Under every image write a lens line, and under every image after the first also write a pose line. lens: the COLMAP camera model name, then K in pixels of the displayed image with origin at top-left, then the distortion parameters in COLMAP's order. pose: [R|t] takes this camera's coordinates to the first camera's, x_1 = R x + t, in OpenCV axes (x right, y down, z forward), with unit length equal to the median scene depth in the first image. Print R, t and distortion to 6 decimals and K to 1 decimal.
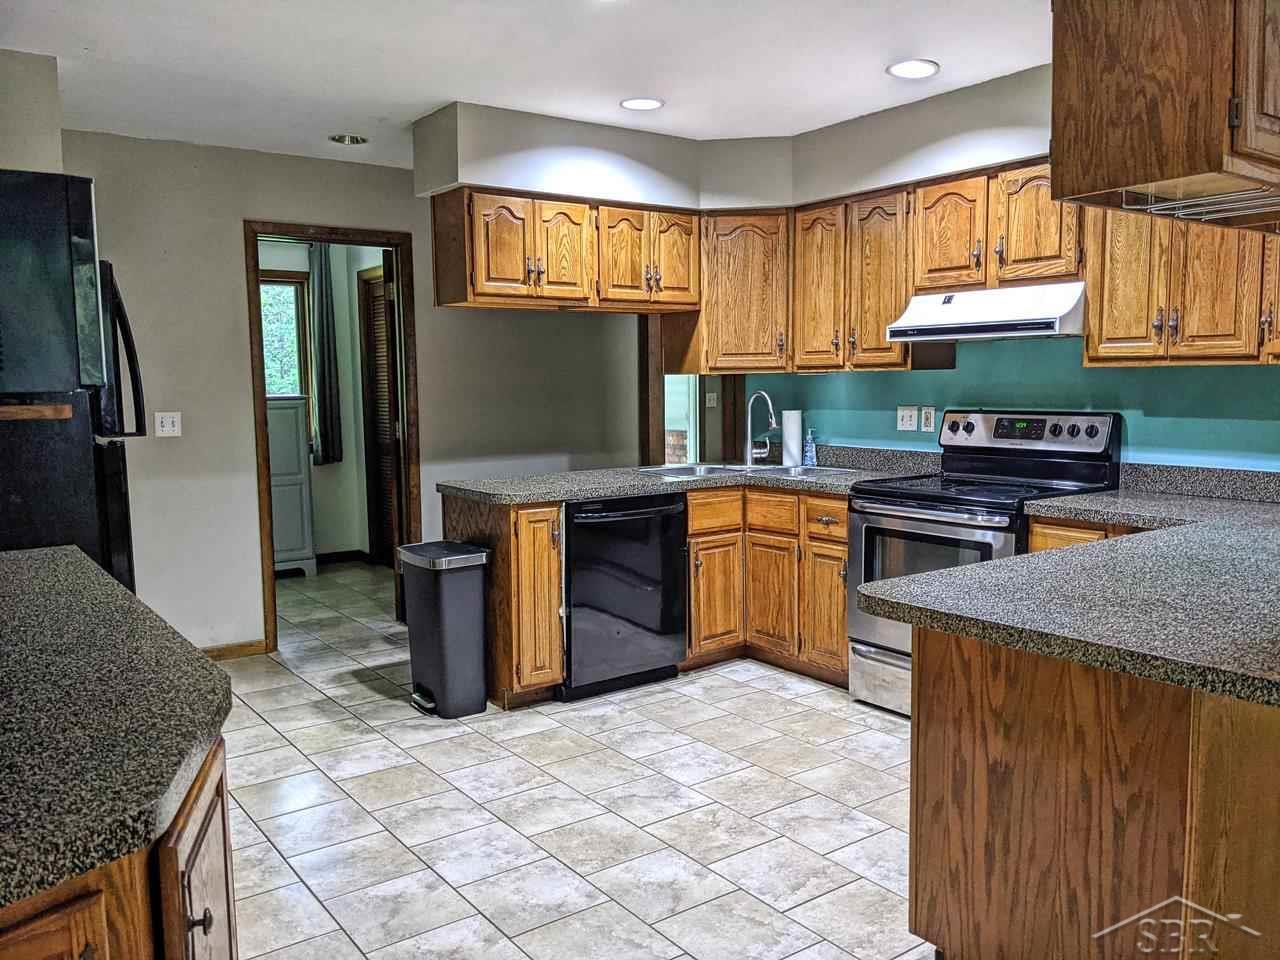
lens RADIAL K [[1014.9, 0, 642.5], [0, 1014.9, 478.2], [0, 0, 1]] dist [0.016736, -0.012306]
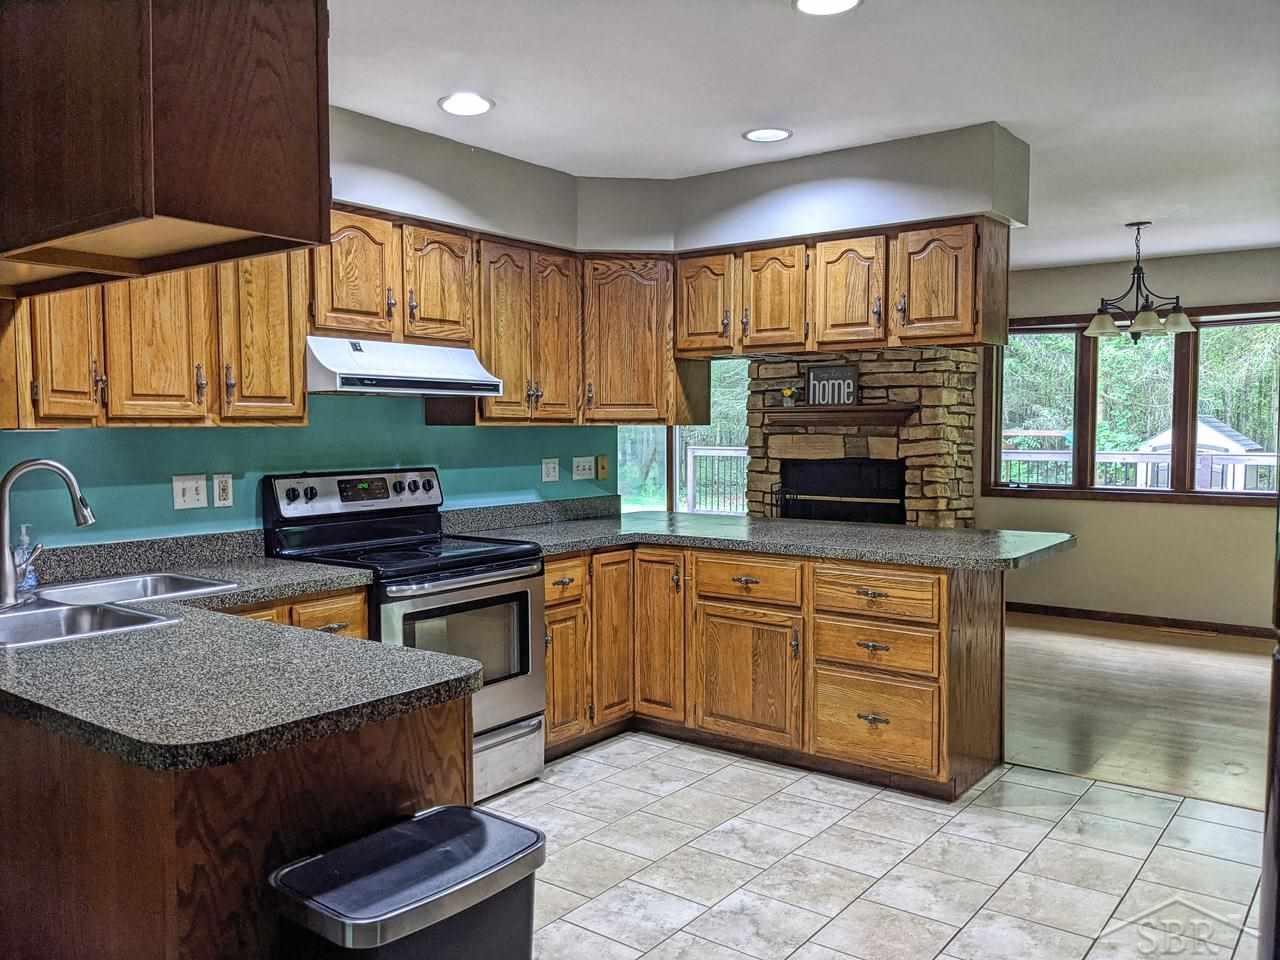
lens RADIAL K [[1014.9, 0, 641.4], [0, 1014.9, 475.8], [0, 0, 1]] dist [0.016736, -0.012306]
pose [[-0.284062, -0.033164, 0.958232, -0.586677], [0.101287, 0.992772, 0.064385, -0.092945], [-0.953441, 0.115345, -0.278649, 0.982182]]
